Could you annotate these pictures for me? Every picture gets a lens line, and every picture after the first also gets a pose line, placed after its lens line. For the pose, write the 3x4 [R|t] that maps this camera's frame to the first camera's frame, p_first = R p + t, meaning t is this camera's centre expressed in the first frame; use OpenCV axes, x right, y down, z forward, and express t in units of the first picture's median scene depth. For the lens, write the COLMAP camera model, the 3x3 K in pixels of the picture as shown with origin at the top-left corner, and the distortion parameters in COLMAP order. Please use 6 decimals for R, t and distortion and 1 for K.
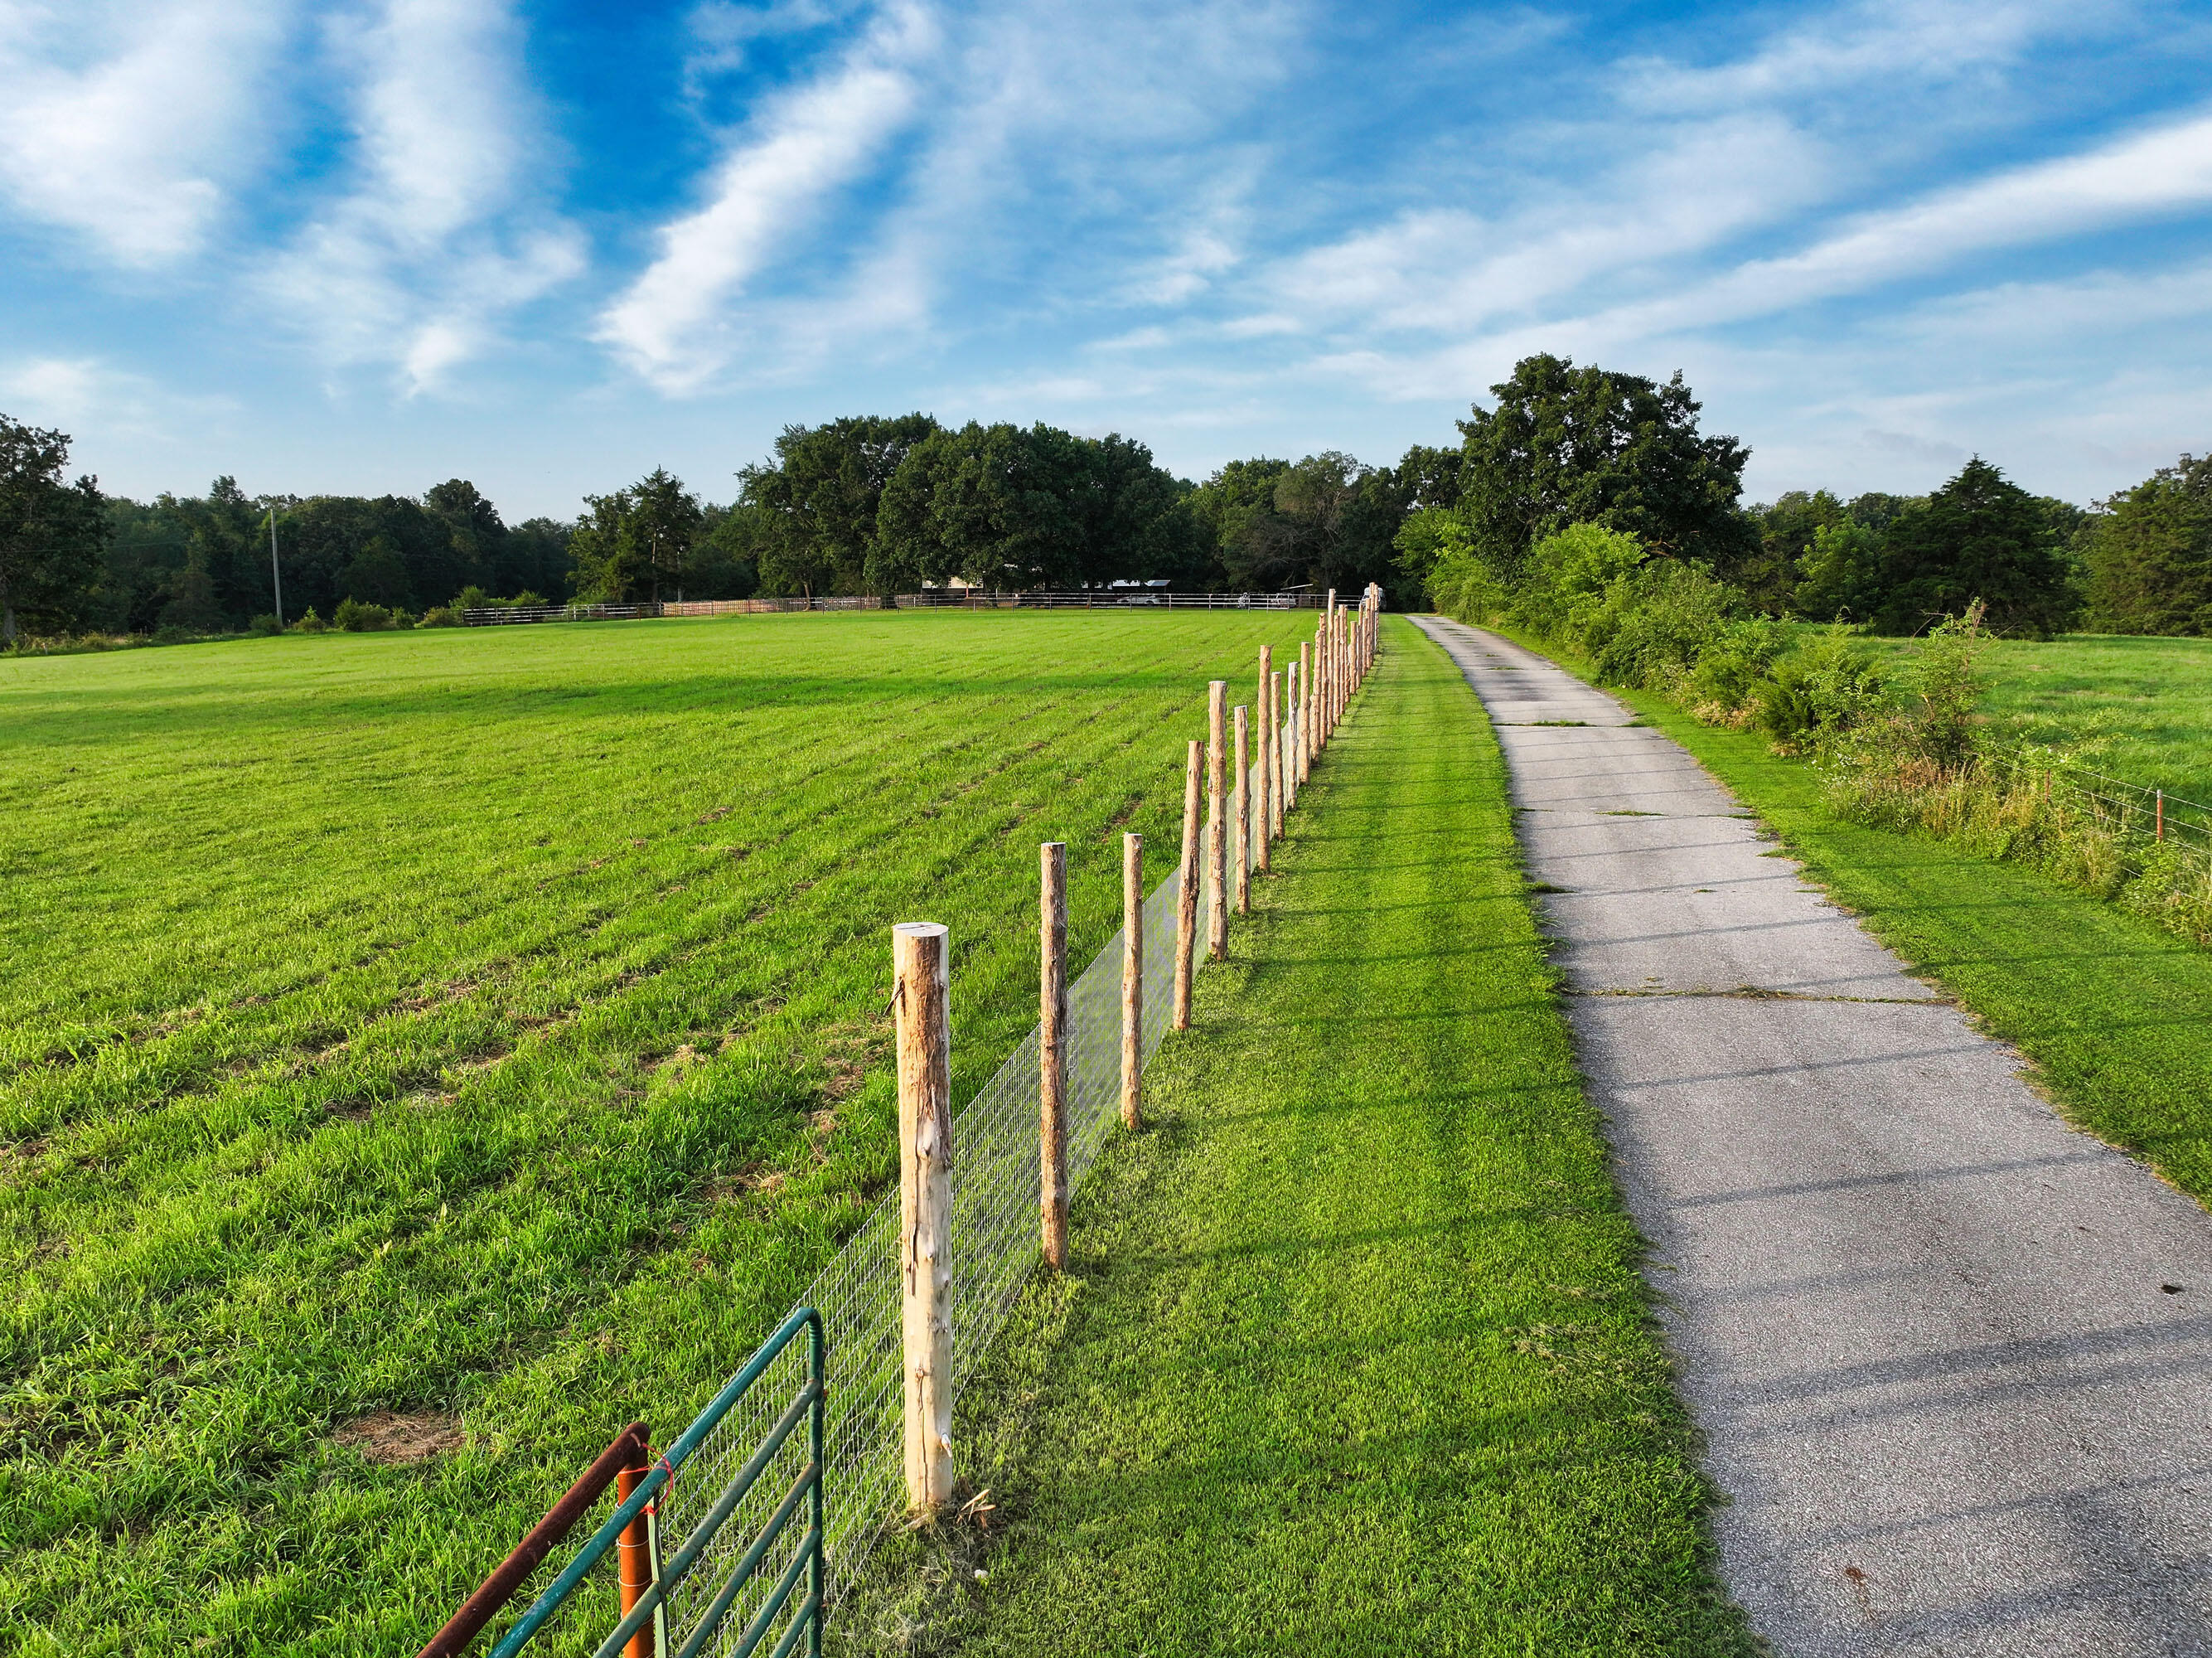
lens RADIAL K [[1747.8, 0, 1106.0], [0, 1747.8, 829.0], [0, 0, 1]] dist [0.006717, -0.002736]
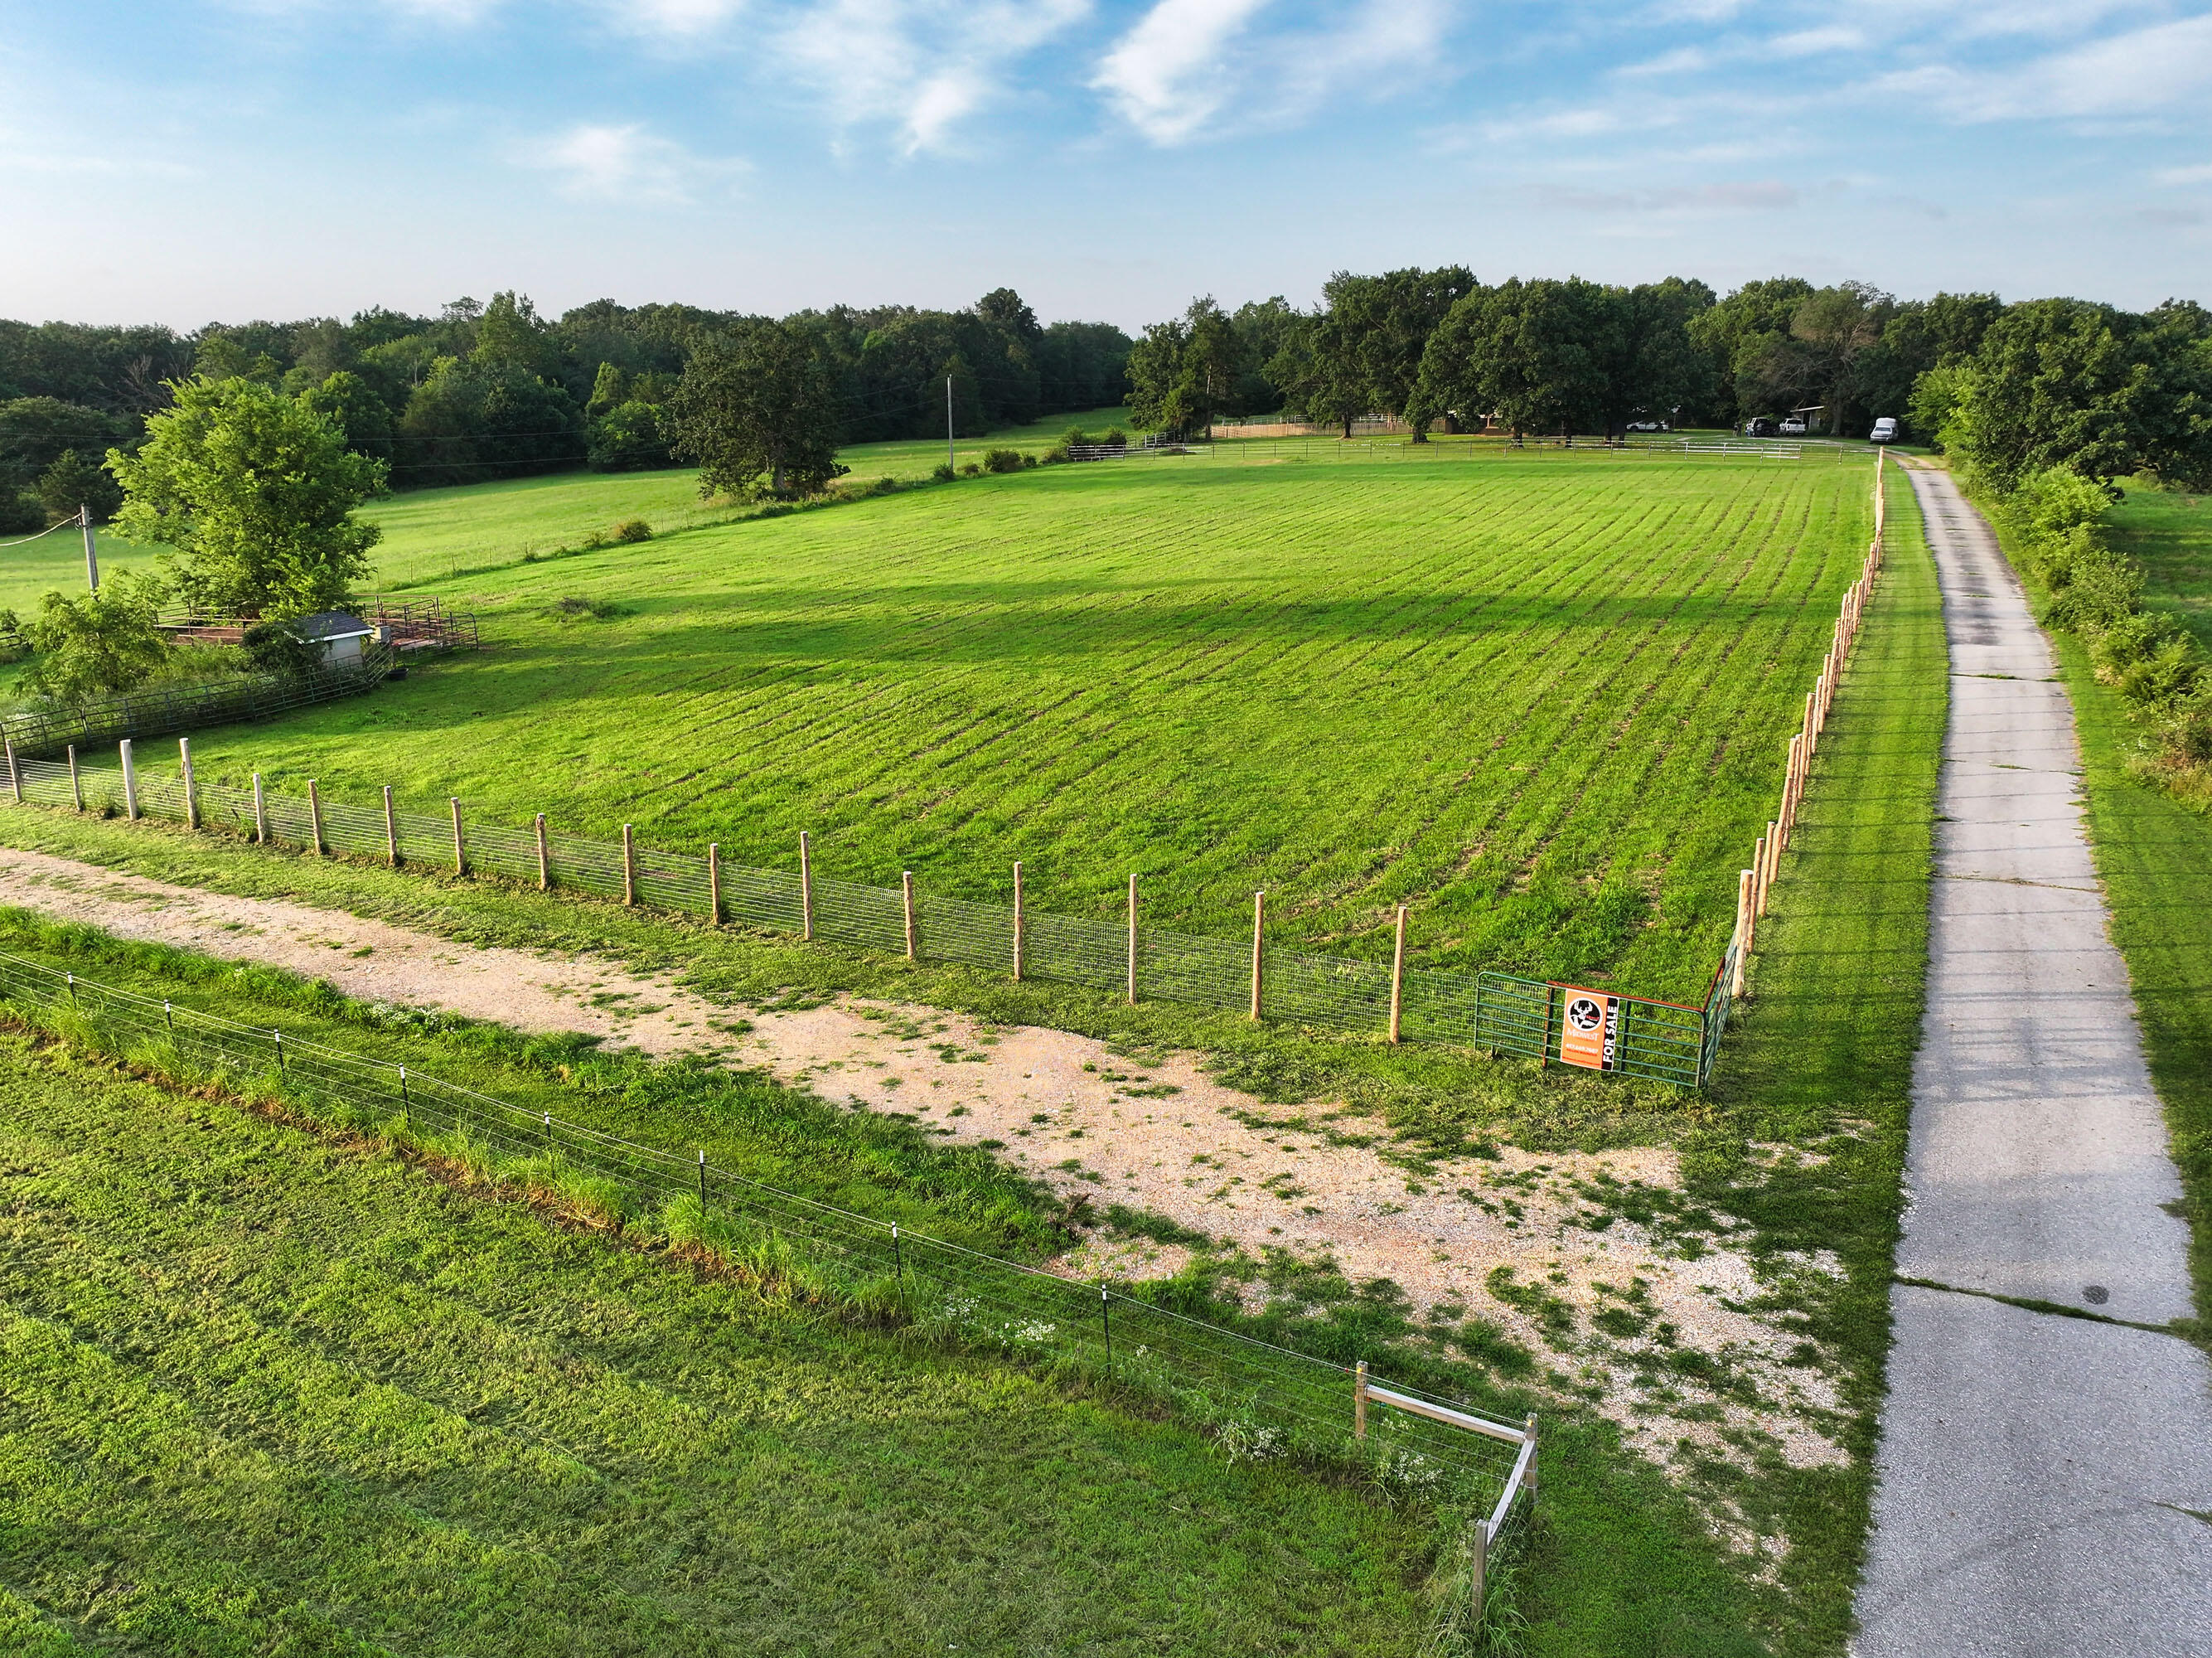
lens RADIAL K [[1747.8, 0, 1106.0], [0, 1747.8, 829.0], [0, 0, 1]] dist [0.006717, -0.002736]
pose [[0.966971, 0.063635, -0.246814, -0.095989], [-0.030311, 0.990171, 0.136539, -0.099681], [0.253076, -0.124548, 0.959396, -0.605642]]
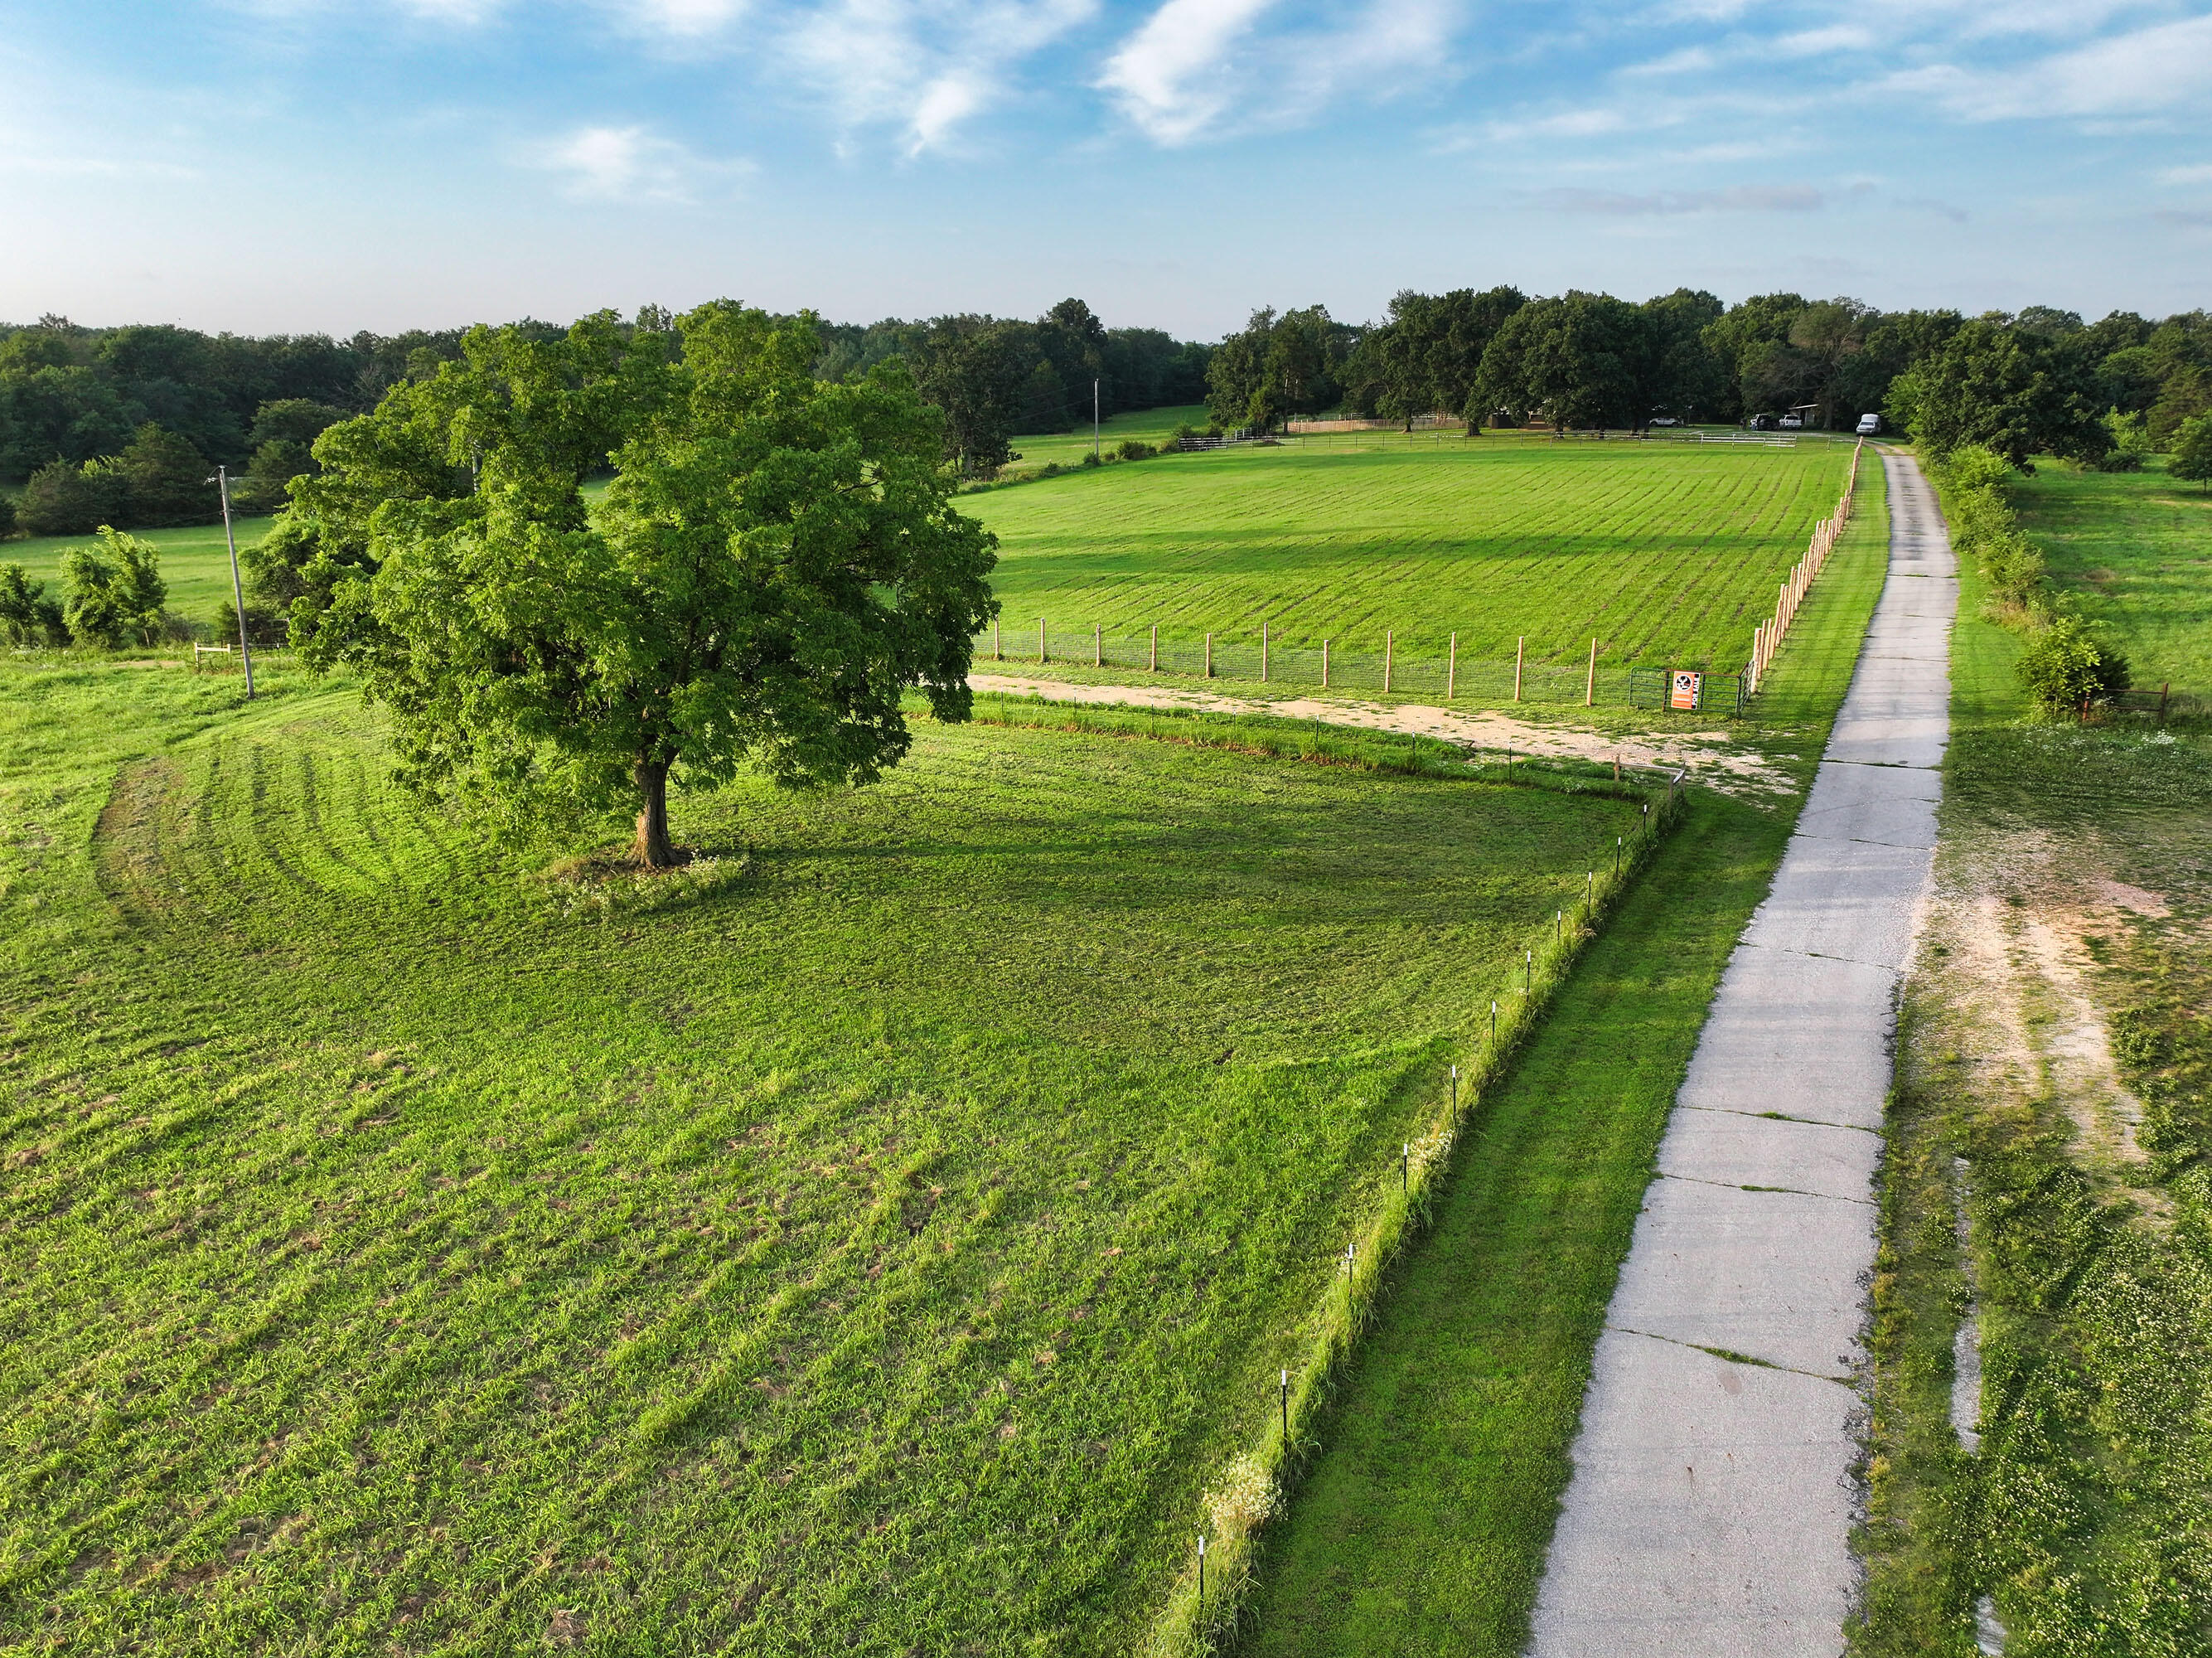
lens RADIAL K [[1747.8, 0, 1106.0], [0, 1747.8, 829.0], [0, 0, 1]] dist [0.006717, -0.002736]
pose [[0.966771, 0.062654, -0.247846, -0.172452], [-0.029233, 0.990237, 0.136295, -0.009268], [0.253966, -0.124521, 0.959164, -1.418332]]
